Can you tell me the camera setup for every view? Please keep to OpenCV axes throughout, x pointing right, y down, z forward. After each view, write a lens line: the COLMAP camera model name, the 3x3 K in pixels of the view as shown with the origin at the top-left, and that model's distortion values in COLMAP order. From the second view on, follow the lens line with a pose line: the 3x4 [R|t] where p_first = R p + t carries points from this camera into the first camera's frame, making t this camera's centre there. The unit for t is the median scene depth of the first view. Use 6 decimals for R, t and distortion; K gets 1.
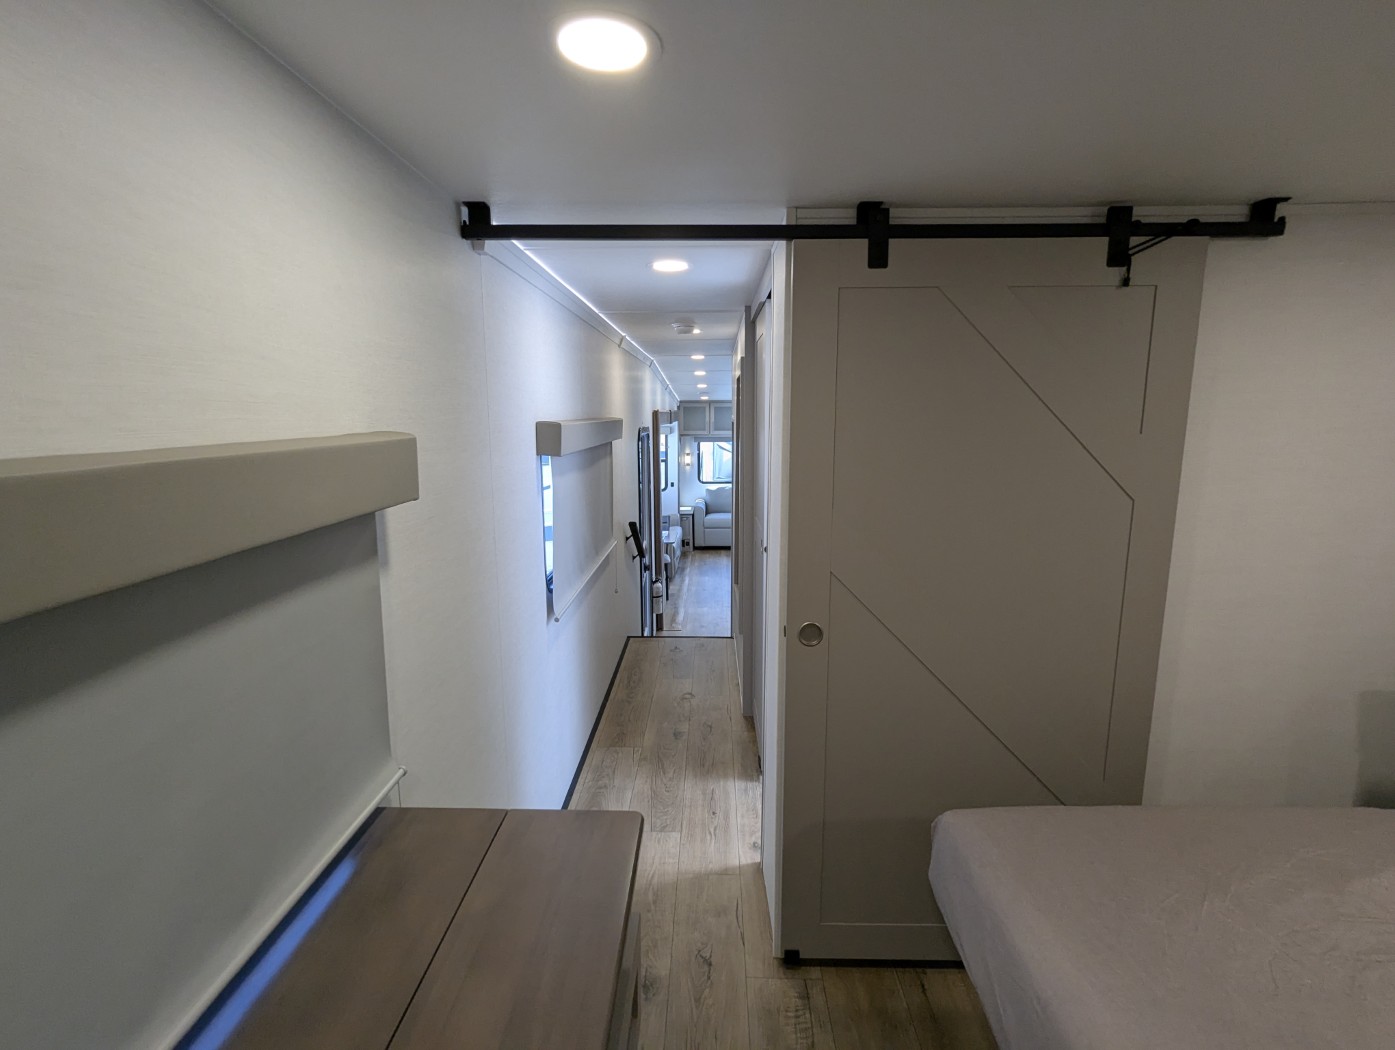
lens RADIAL K [[663.9, 0, 694.9], [0, 663.9, 527.1], [0, 0, 1]] dist [-0.002878, 0.002424]
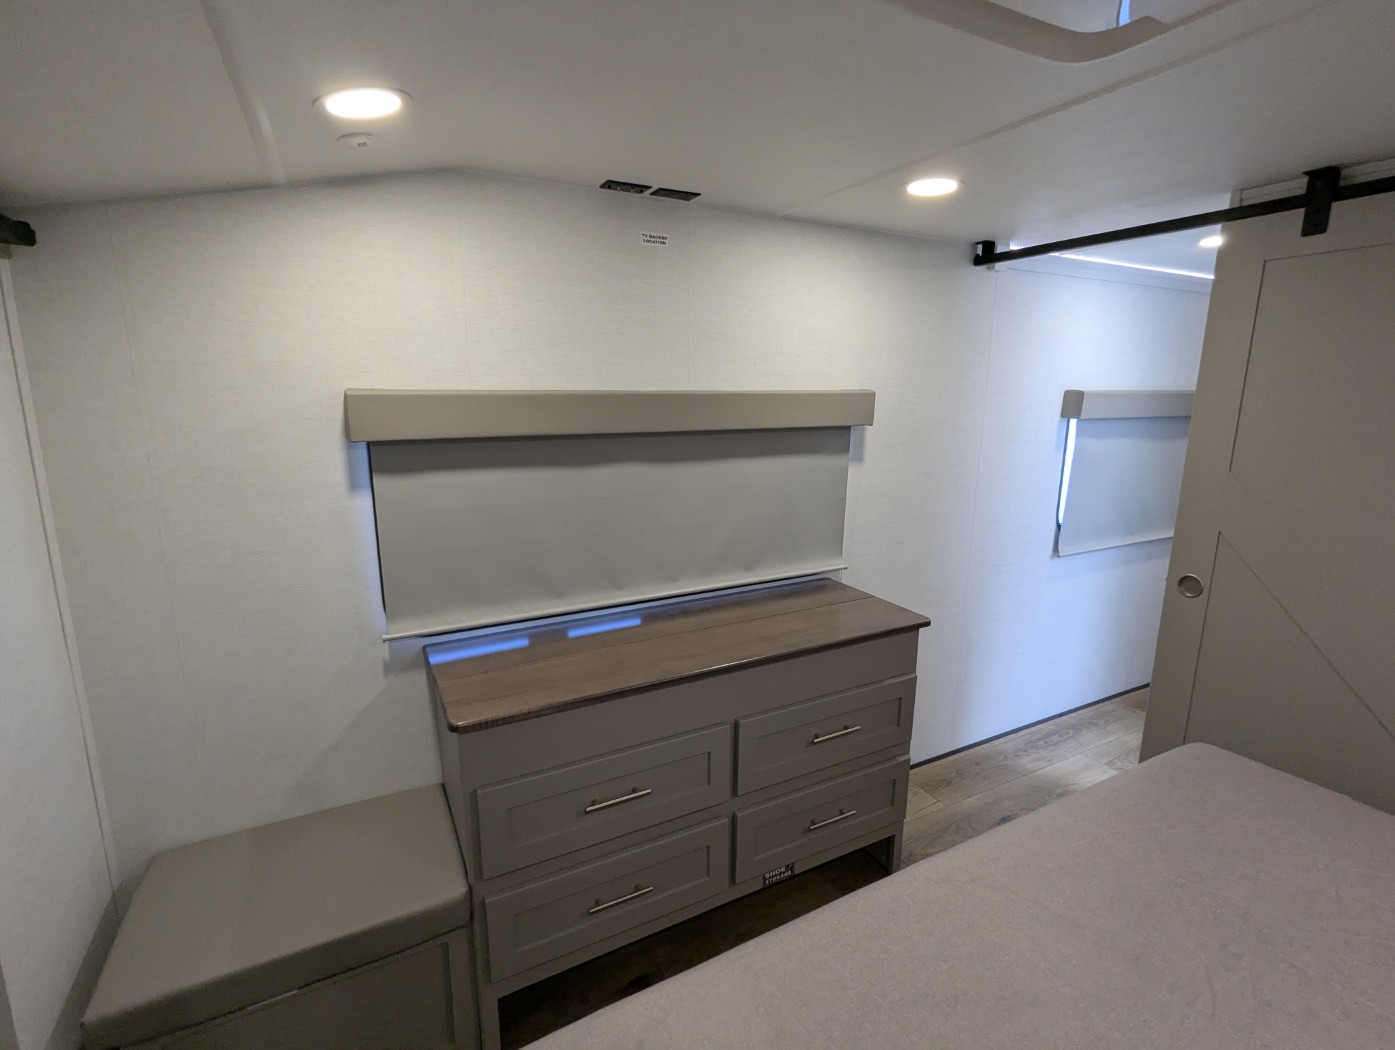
lens RADIAL K [[663.9, 0, 696.9], [0, 663.9, 527.8], [0, 0, 1]] dist [-0.002878, 0.002424]
pose [[0.481267, 0.187212, -0.856349, 0.769208], [-0.159520, 0.979320, 0.124446, 0.067944], [0.861937, 0.076713, 0.501179, -0.274896]]
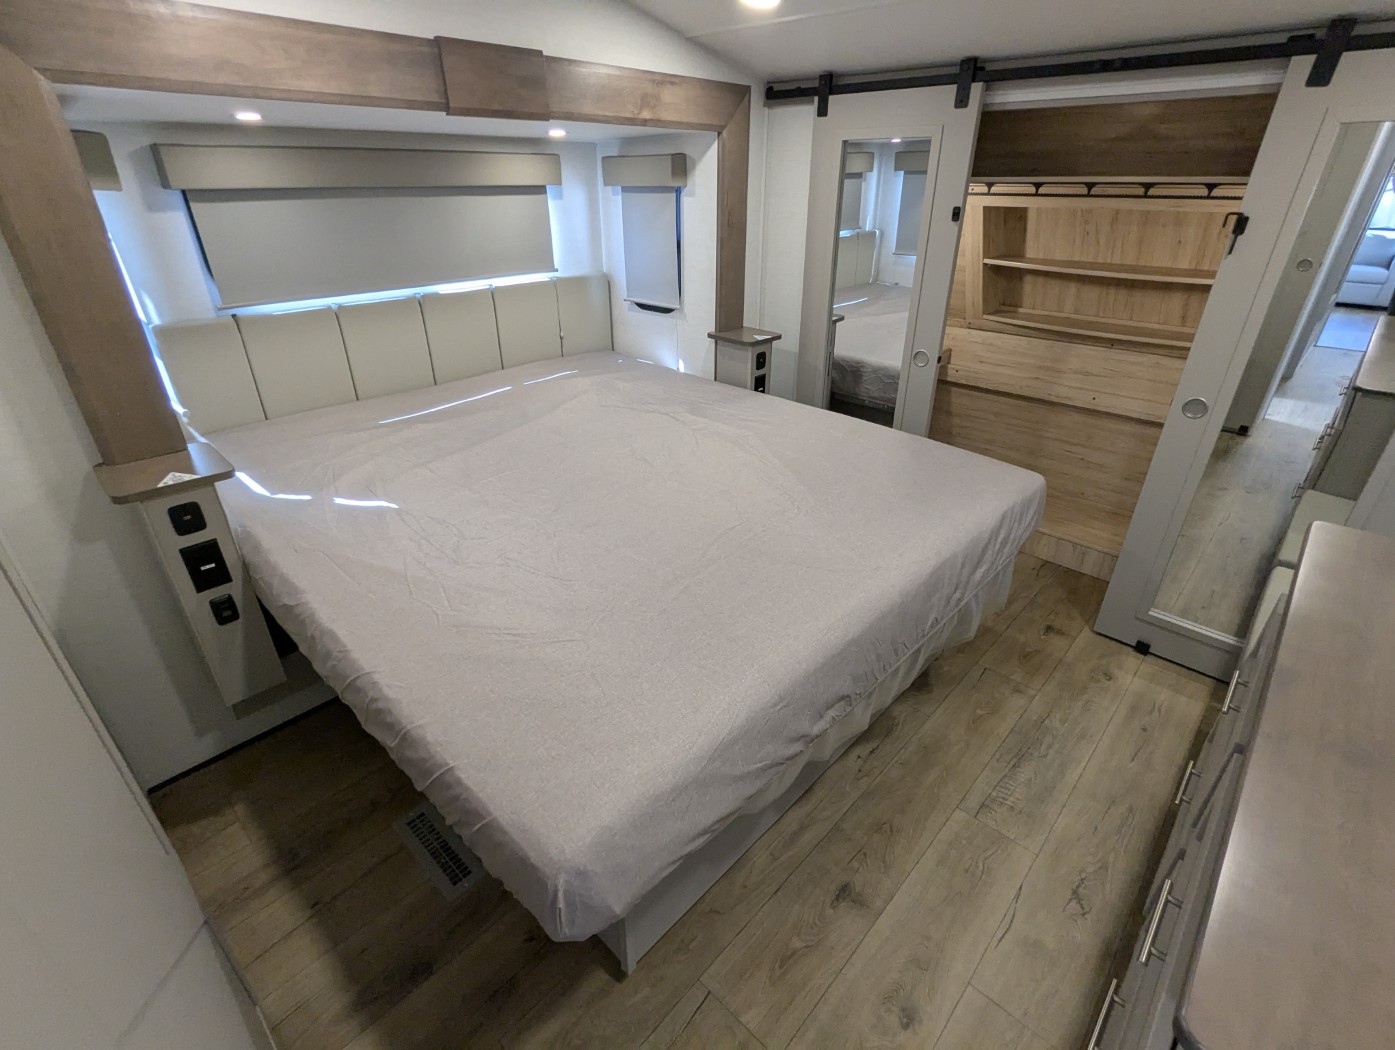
lens RADIAL K [[663.9, 0, 696.9], [0, 663.9, 527.7], [0, 0, 1]] dist [-0.002878, 0.002424]
pose [[-0.746283, -0.319382, 0.584001, 0.029508], [0.114219, 0.802909, 0.585057, -0.211202], [-0.655756, 0.503322, -0.562718, 1.251086]]
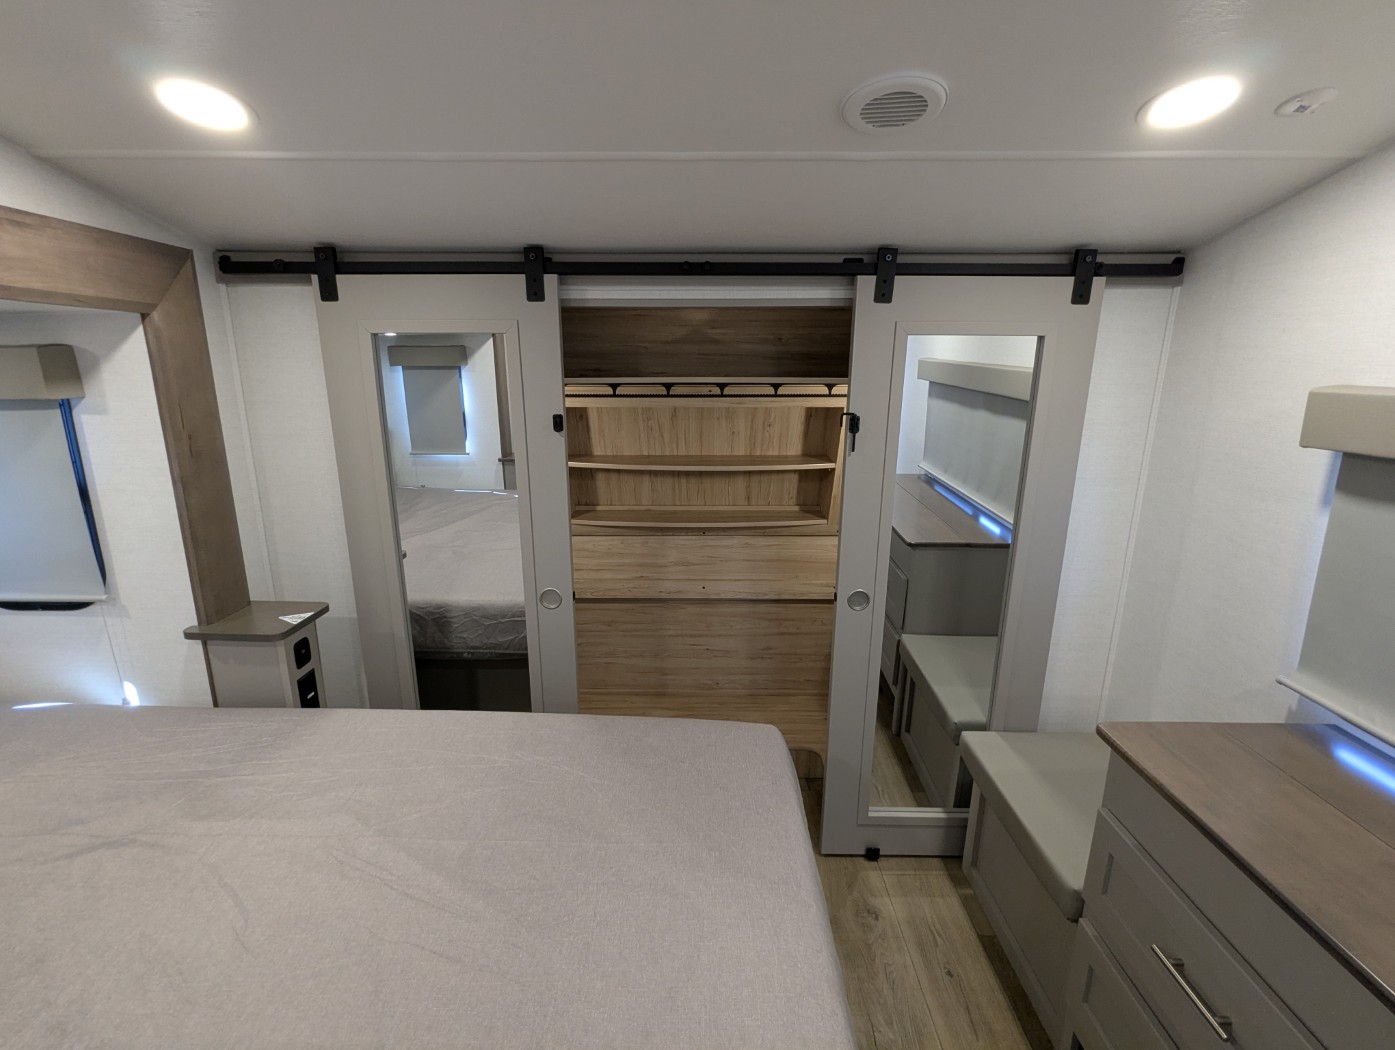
lens RADIAL K [[663.9, 0, 696.9], [0, 663.9, 527.2], [0, 0, 1]] dist [-0.002878, 0.002424]
pose [[-0.999758, -0.004499, -0.021553, 0.315555], [-0.012889, 0.913234, 0.407231, -0.171729], [0.017851, 0.407410, -0.913071, 0.974295]]
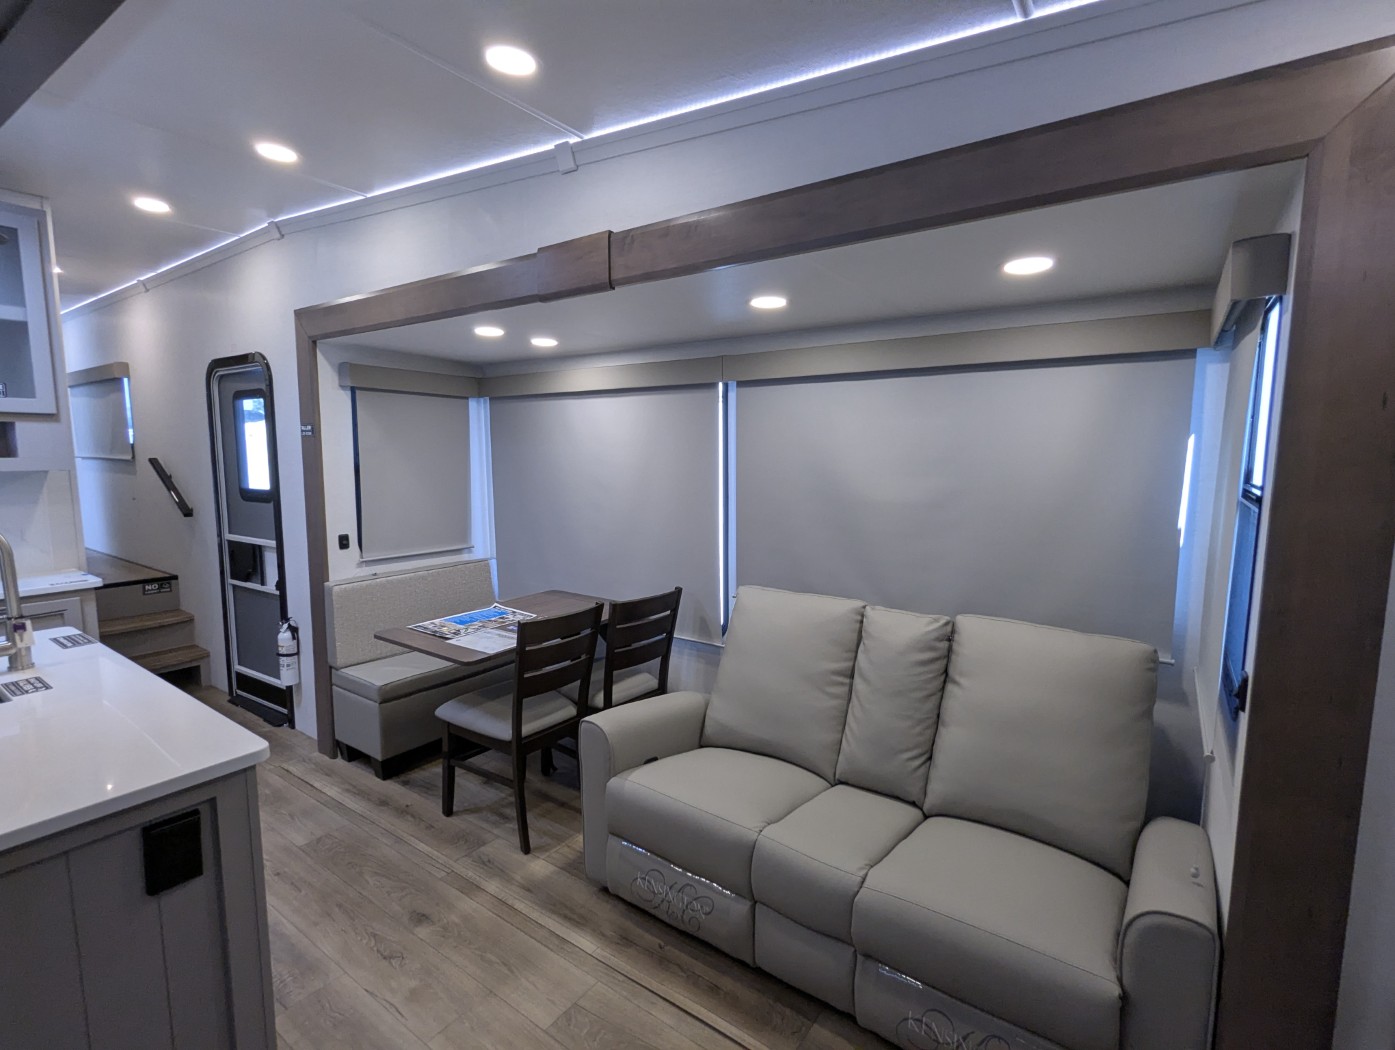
lens RADIAL K [[663.9, 0, 697.3], [0, 663.9, 528.1], [0, 0, 1]] dist [-0.002878, 0.002424]
pose [[-0.556324, 0.088671, -0.826221, 0.462664], [-0.154630, 0.965877, 0.207777, -0.264492], [0.816452, 0.243350, -0.523629, 1.460253]]
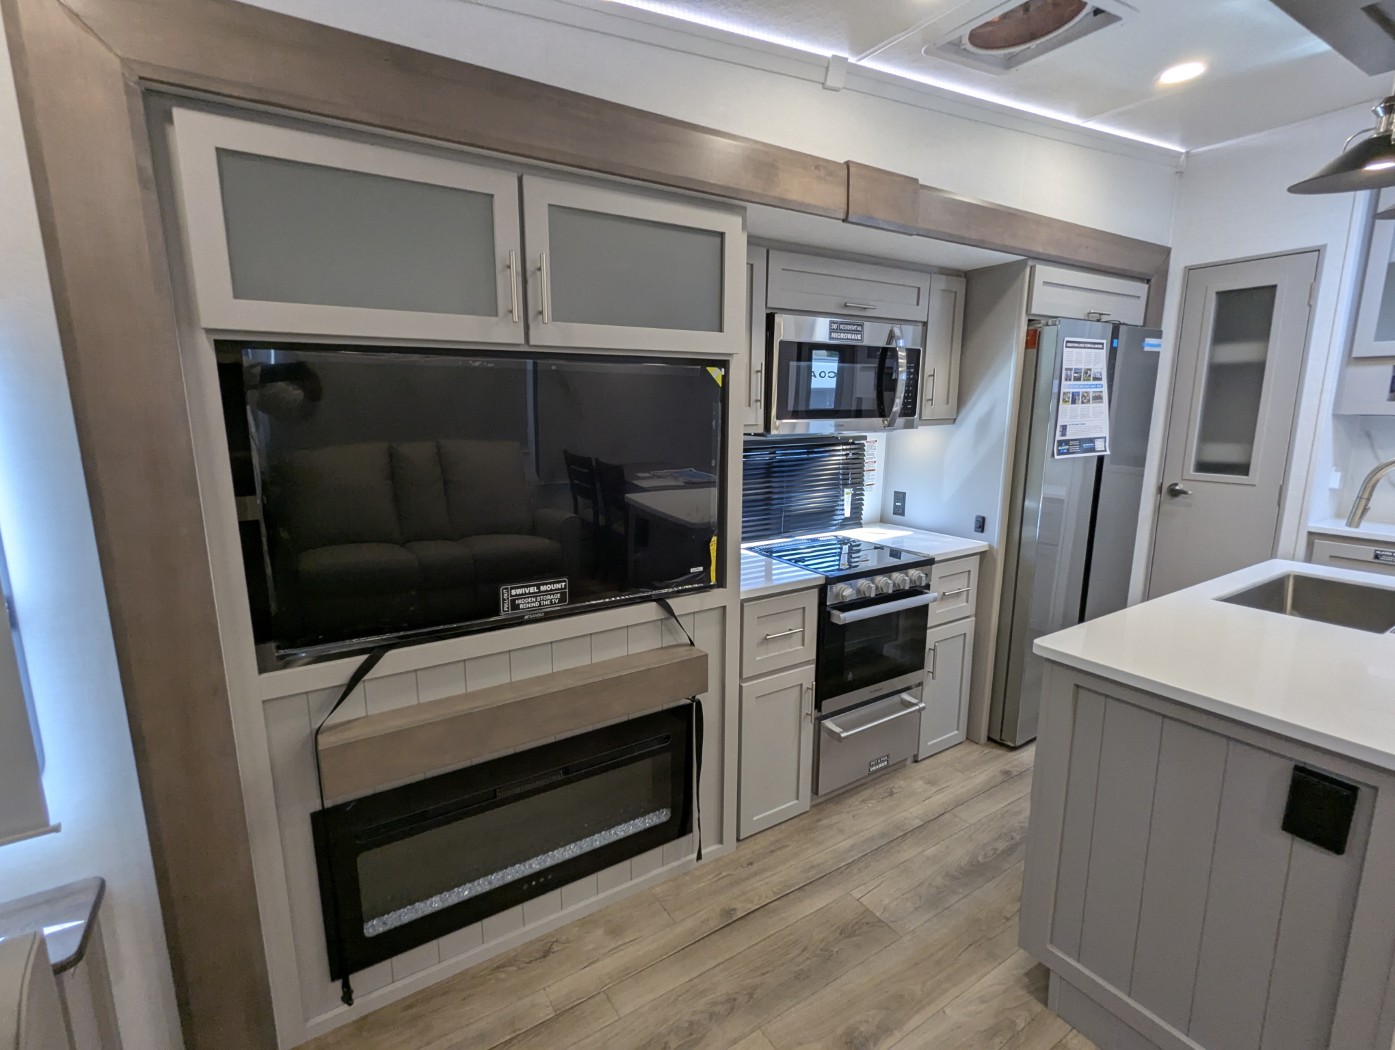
lens RADIAL K [[663.9, 0, 695.9], [0, 663.9, 526.0], [0, 0, 1]] dist [-0.002878, 0.002424]
pose [[-0.564468, -0.152658, 0.811216, 0.164231], [0.147982, 0.948114, 0.281391, -0.254799], [-0.812082, 0.278881, -0.512590, 1.485874]]
